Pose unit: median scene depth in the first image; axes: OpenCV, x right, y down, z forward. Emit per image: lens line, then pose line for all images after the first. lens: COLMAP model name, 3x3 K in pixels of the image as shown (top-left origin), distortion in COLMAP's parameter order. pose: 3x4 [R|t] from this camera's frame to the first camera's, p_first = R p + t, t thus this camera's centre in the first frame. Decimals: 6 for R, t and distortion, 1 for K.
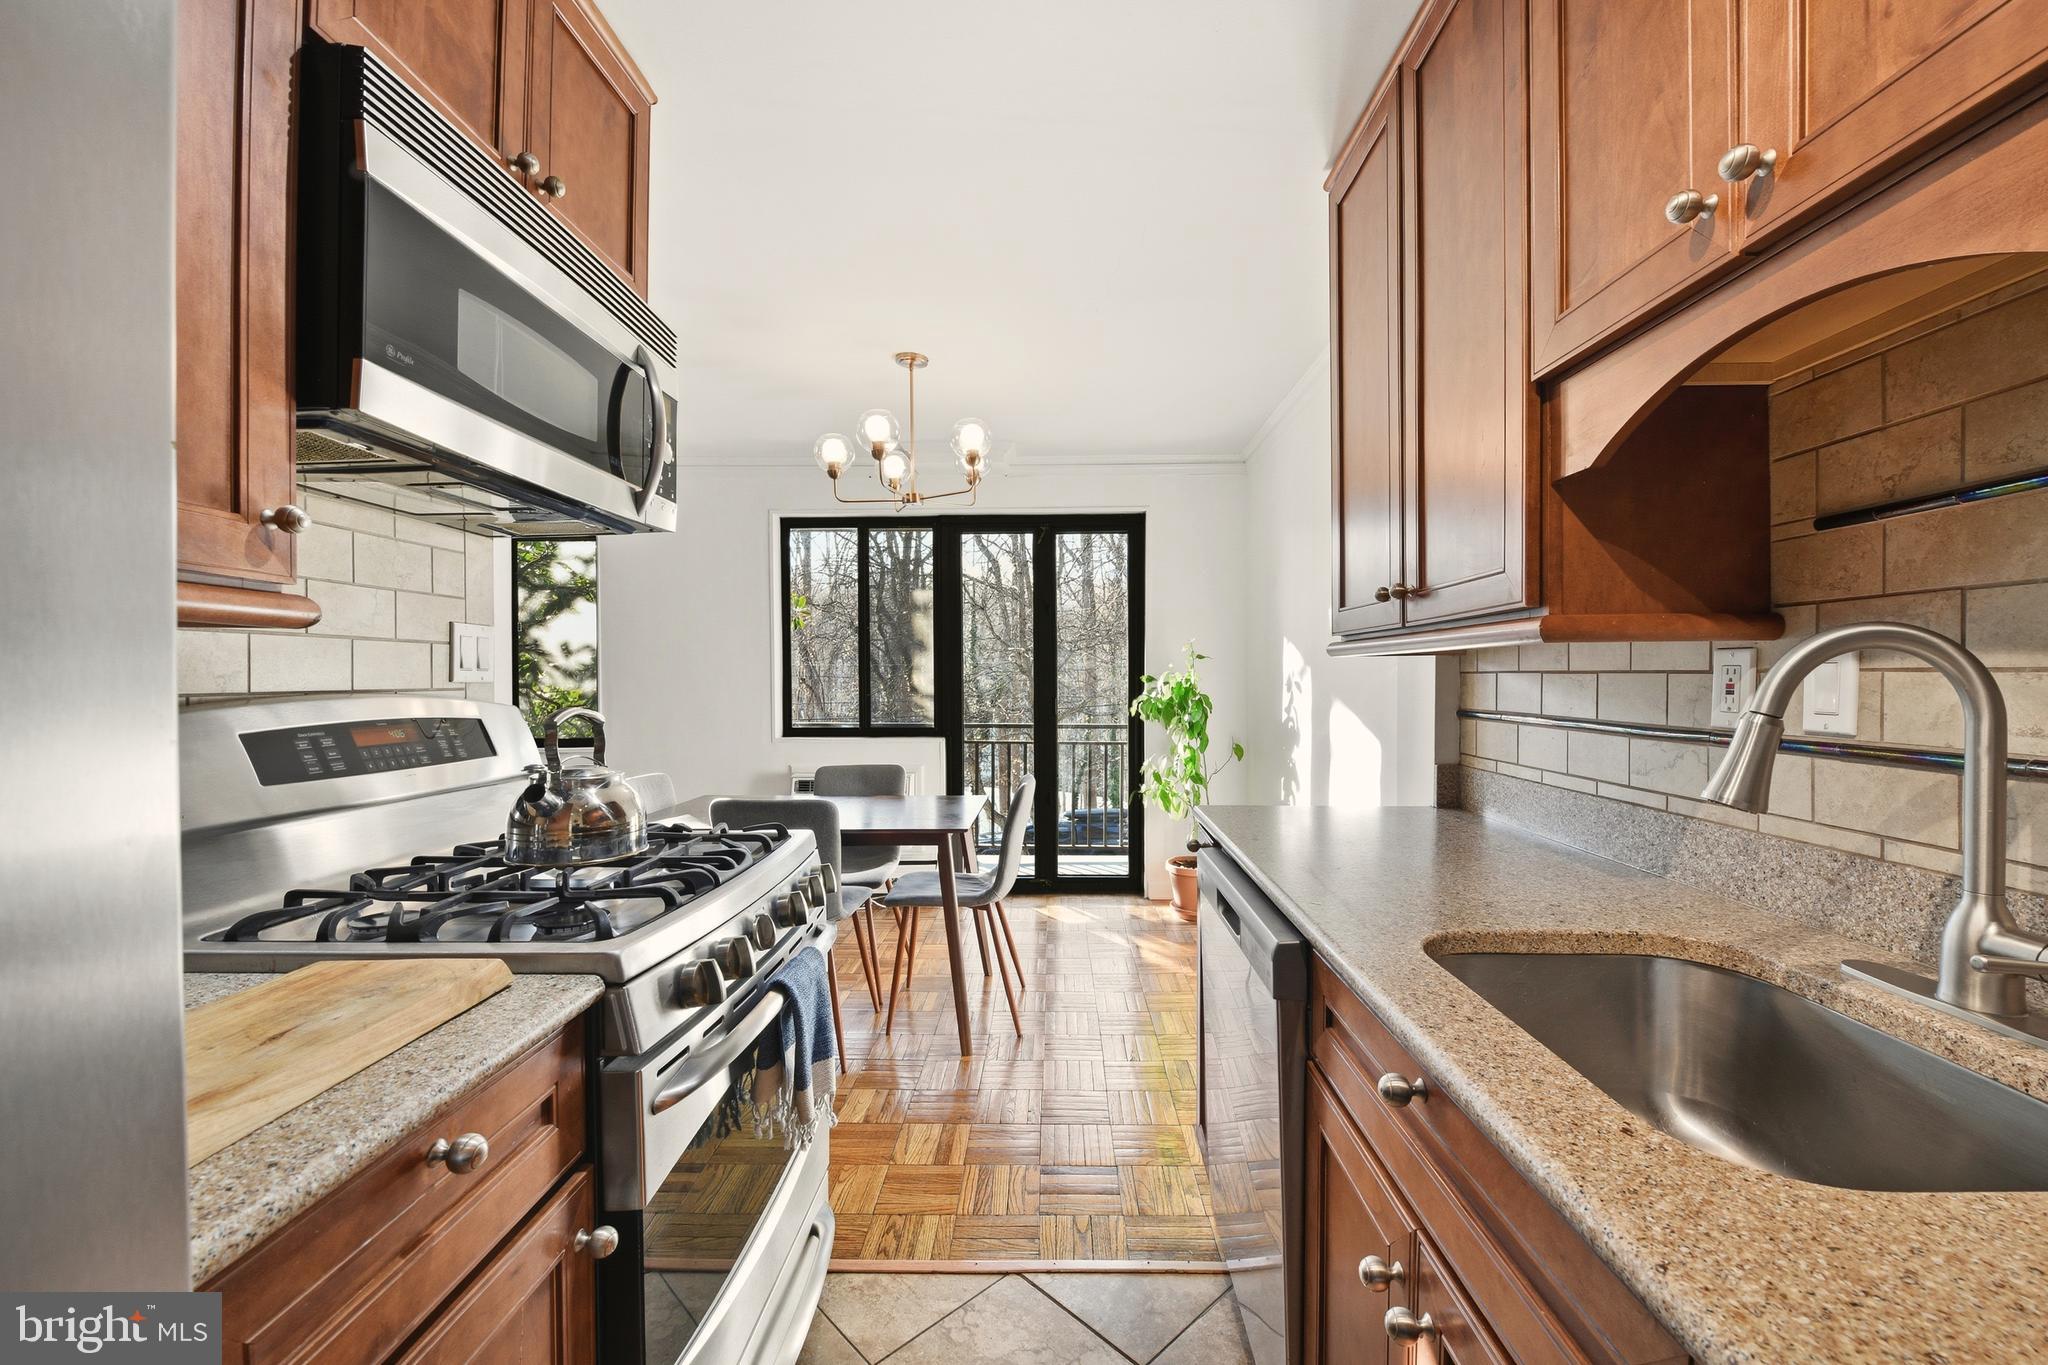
lens RADIAL K [[818.8, 0, 1040.5], [0, 818.8, 691.8], [0, 0, 1]] dist [-0.011671, -0.000087]
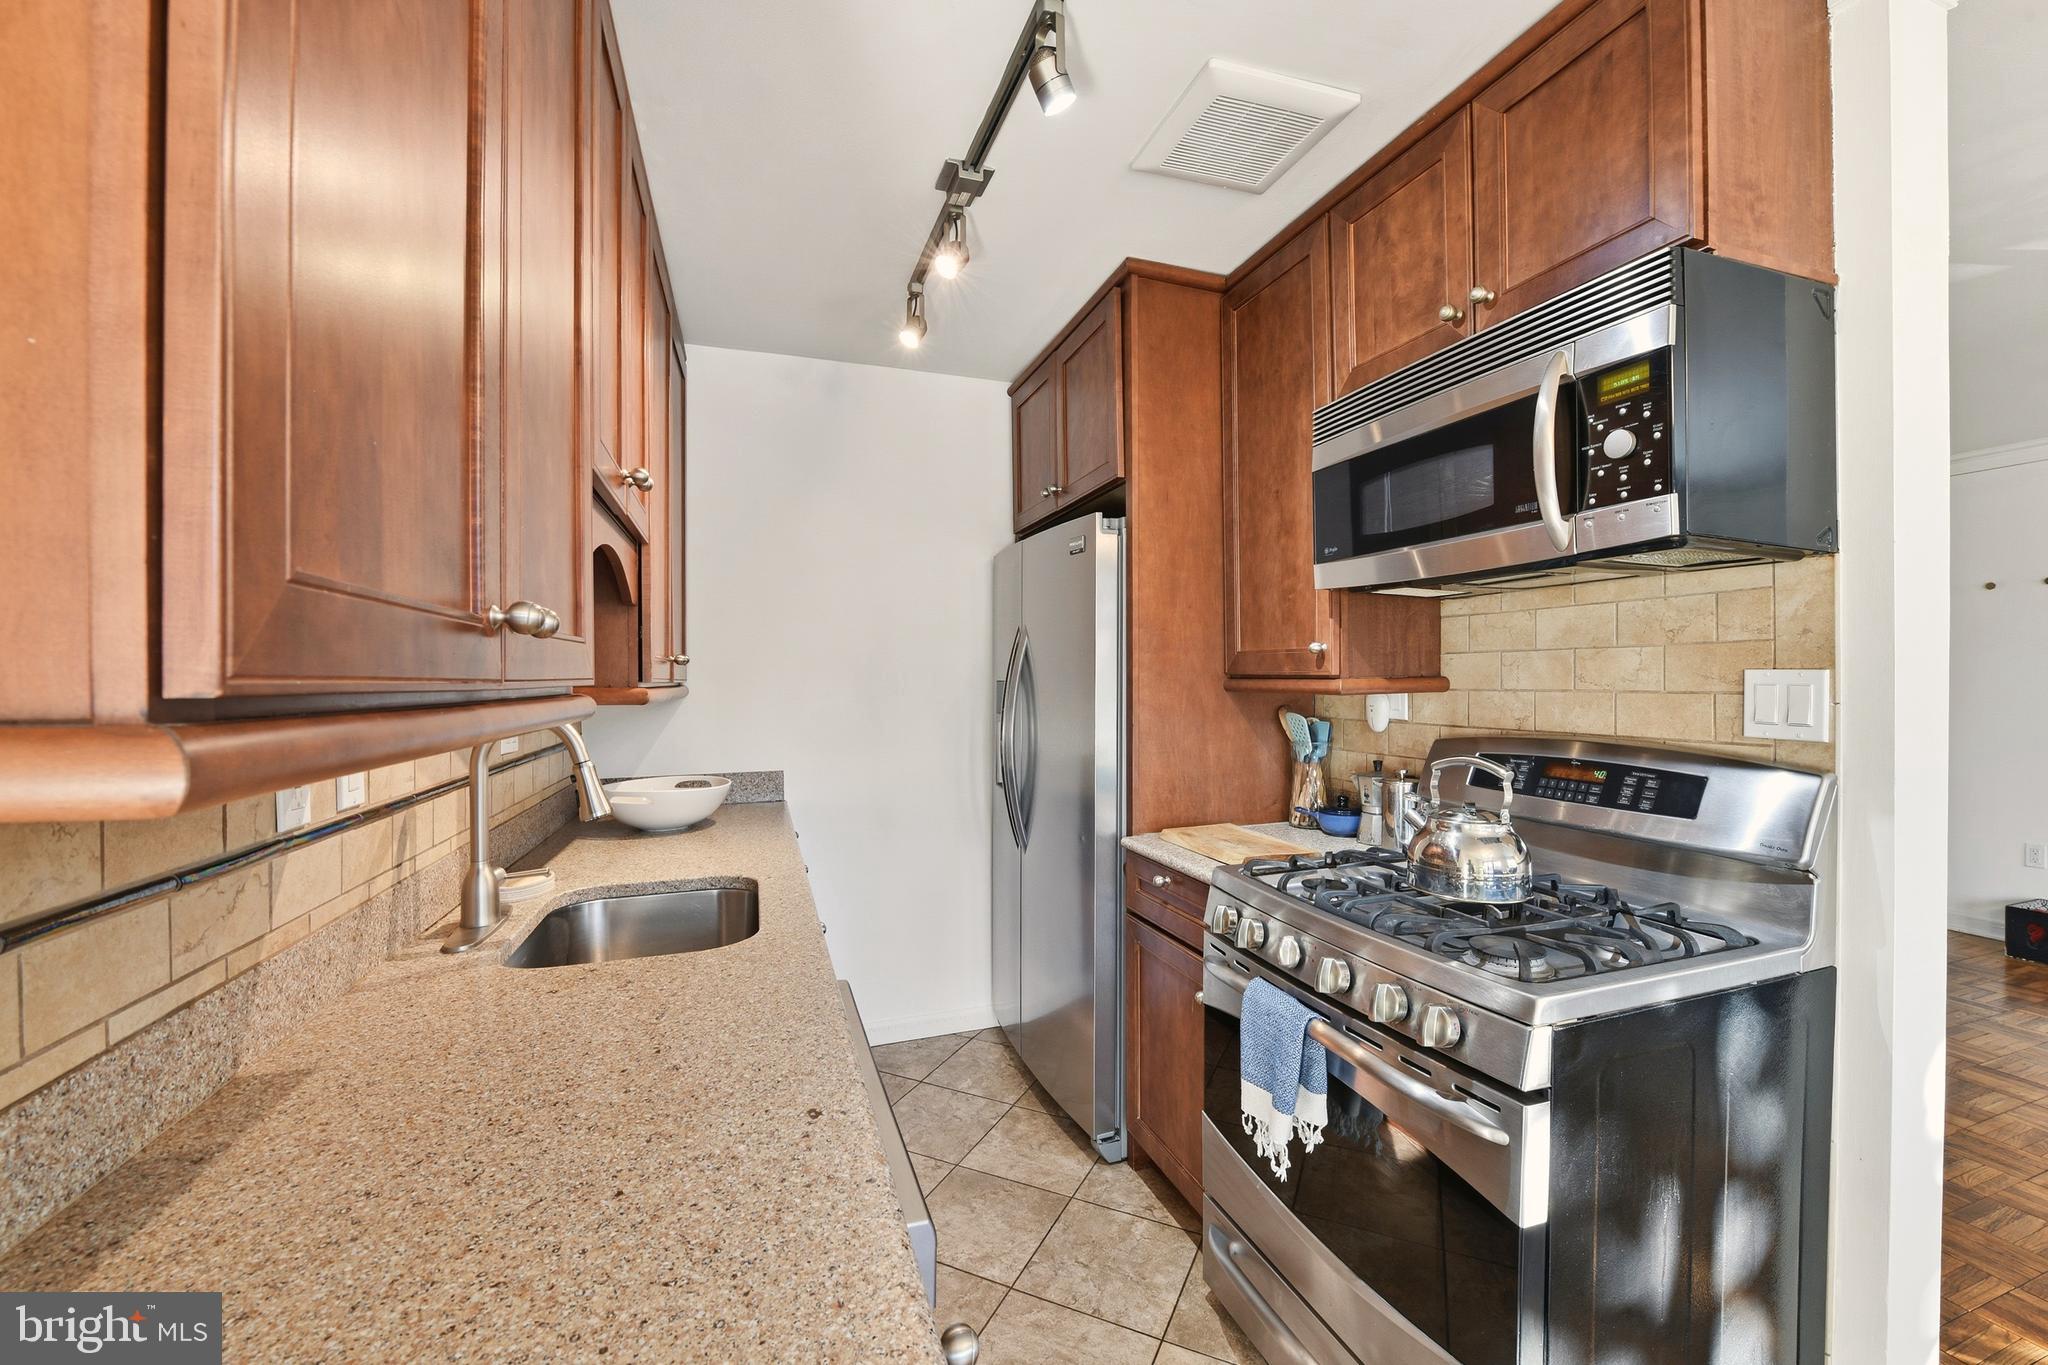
lens RADIAL K [[821.7, 0, 1040.0], [0, 821.7, 685.0], [0, 0, 1]] dist [-0.009180, -0.000783]
pose [[-0.935205, 0.011583, -0.353918, 0.322194], [0.002518, 0.999657, 0.026065, -0.095225], [0.354098, 0.023485, -0.934913, 1.579191]]
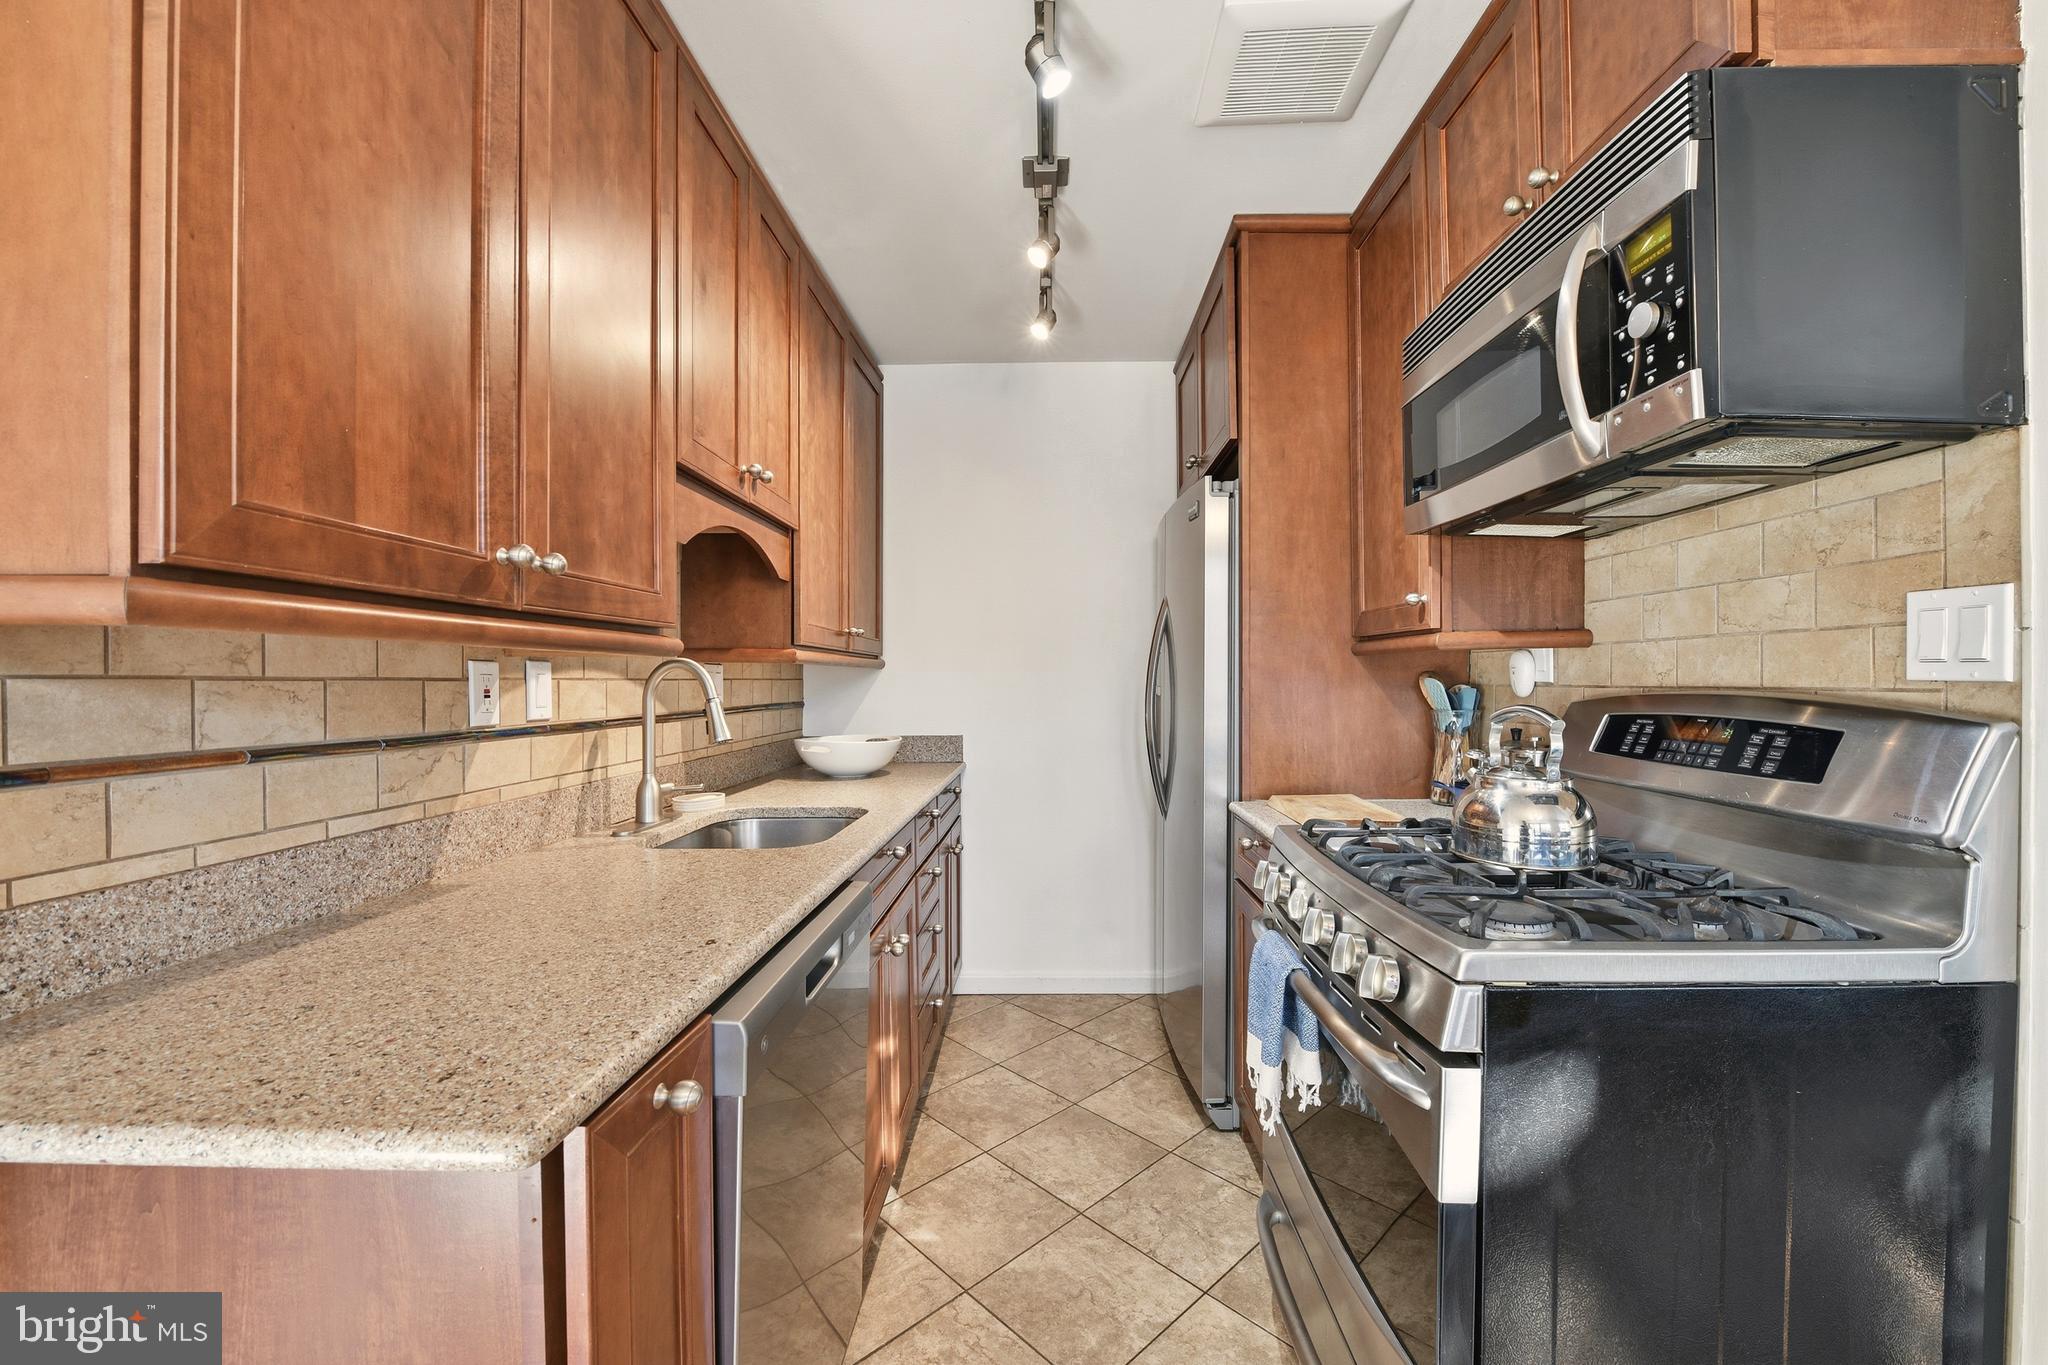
lens RADIAL K [[812.1, 0, 1039.9], [0, 812.1, 684.7], [0, 0, 1]] dist [-0.009998, -0.000411]
pose [[-0.999969, 0.007928, -0.000383, 0.010363], [0.007916, 0.999663, 0.024703, -0.030846], [0.000578, 0.024699, -0.999695, 1.693532]]
